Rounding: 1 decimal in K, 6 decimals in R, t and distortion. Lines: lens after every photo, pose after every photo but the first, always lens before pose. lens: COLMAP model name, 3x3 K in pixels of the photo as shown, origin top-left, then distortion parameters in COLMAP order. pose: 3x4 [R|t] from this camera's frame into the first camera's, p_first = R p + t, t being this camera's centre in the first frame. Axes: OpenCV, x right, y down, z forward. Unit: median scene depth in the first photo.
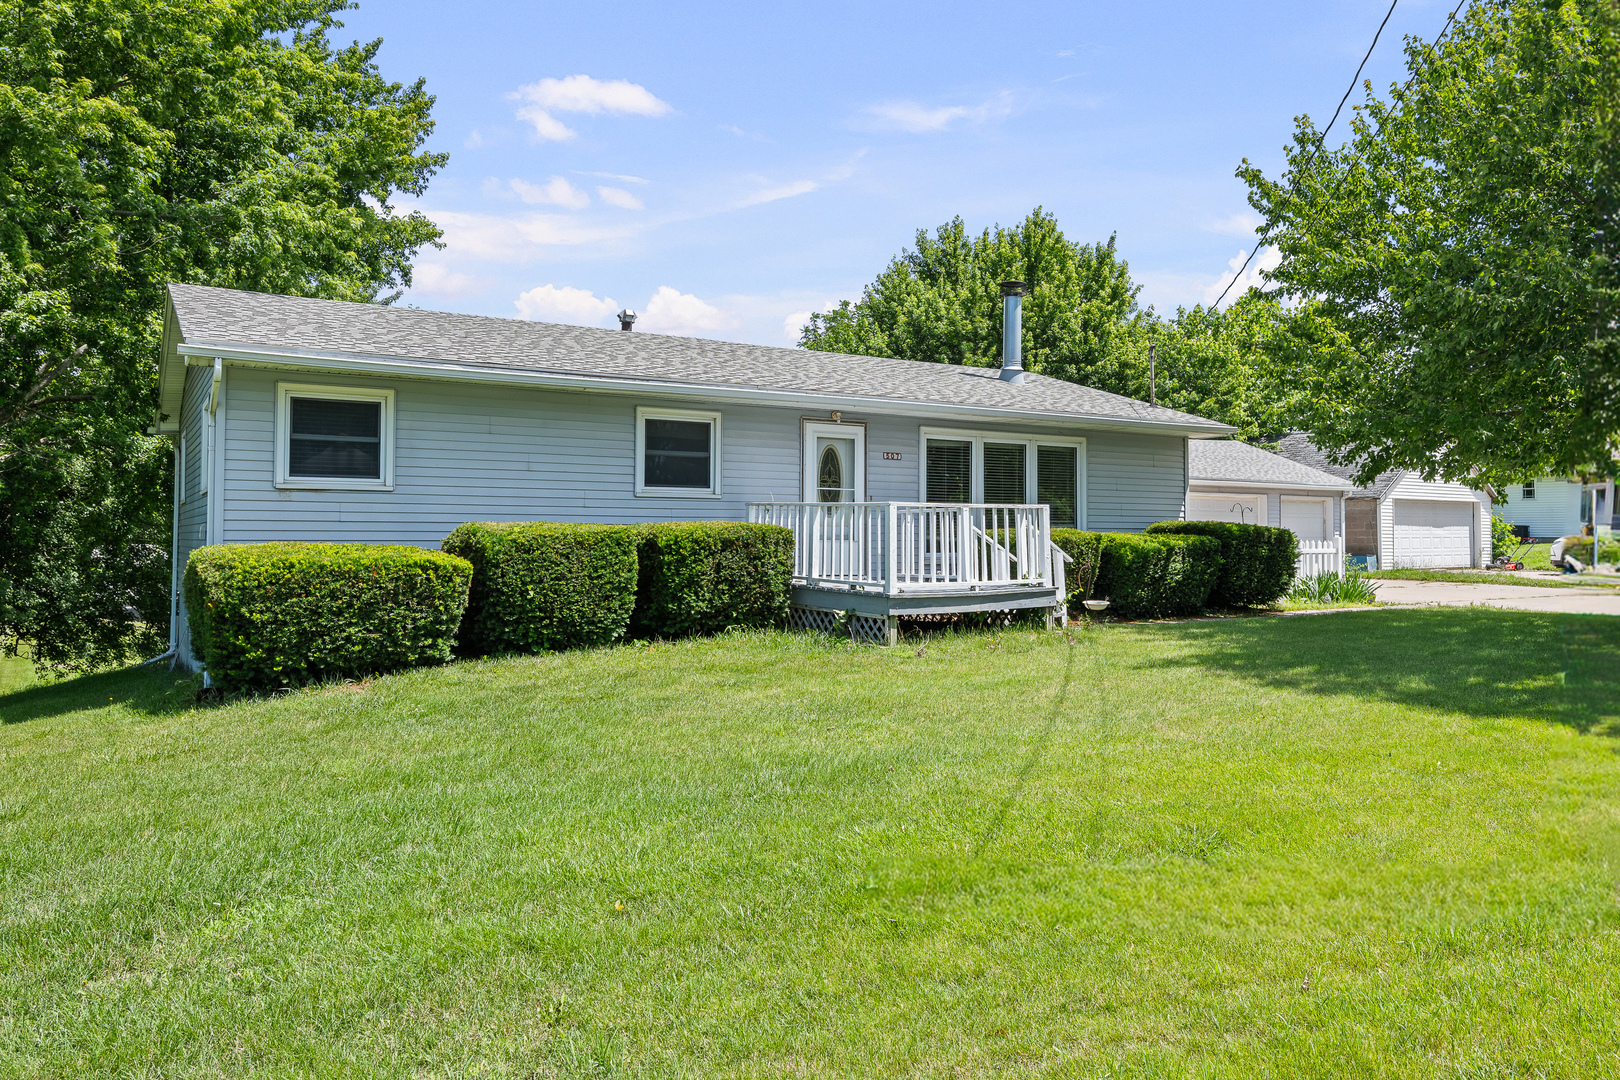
lens RADIAL K [[765.1, 0, 810.0], [0, 765.1, 540.0], [0, 0, 1]] dist [-0.001620, -0.000188]
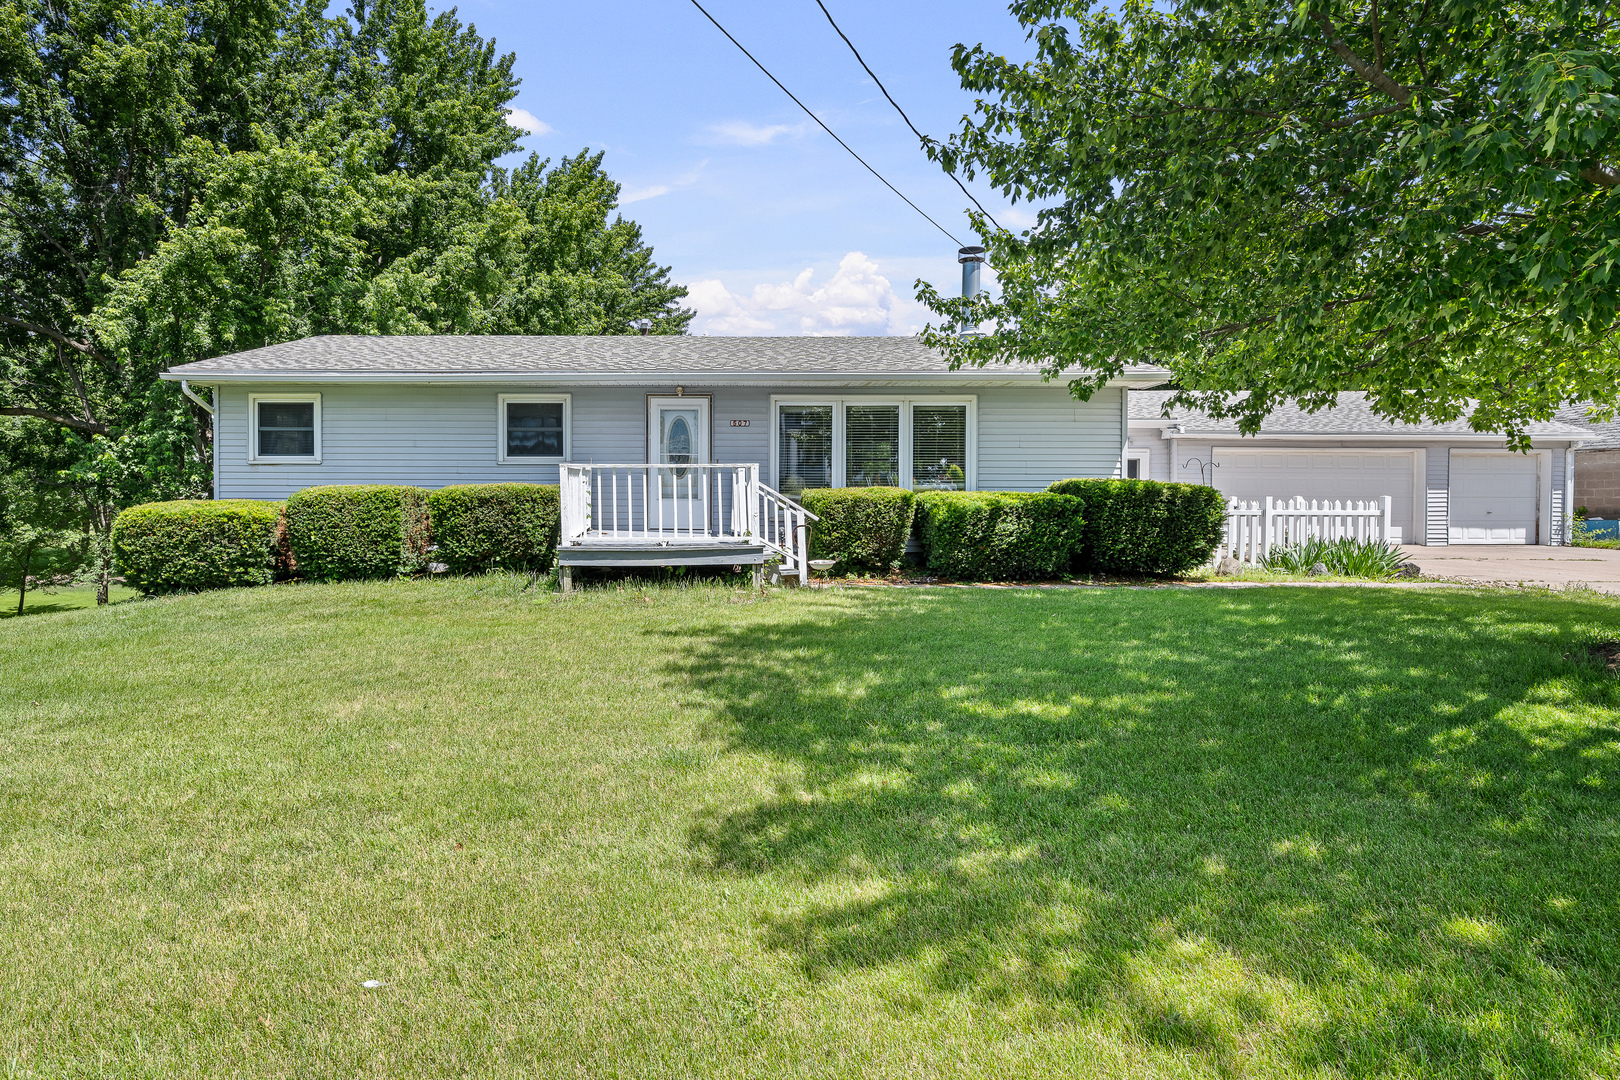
lens RADIAL K [[609.8, 0, 810.1], [0, 609.8, 515.8], [0, 0, 1]] dist [-0.001148, -0.000063]
pose [[0.921698, 0.011021, -0.387752, 0.733190], [-0.001333, 0.999680, 0.025244, 0.002653], [0.387906, -0.022750, 0.921418, 0.297571]]
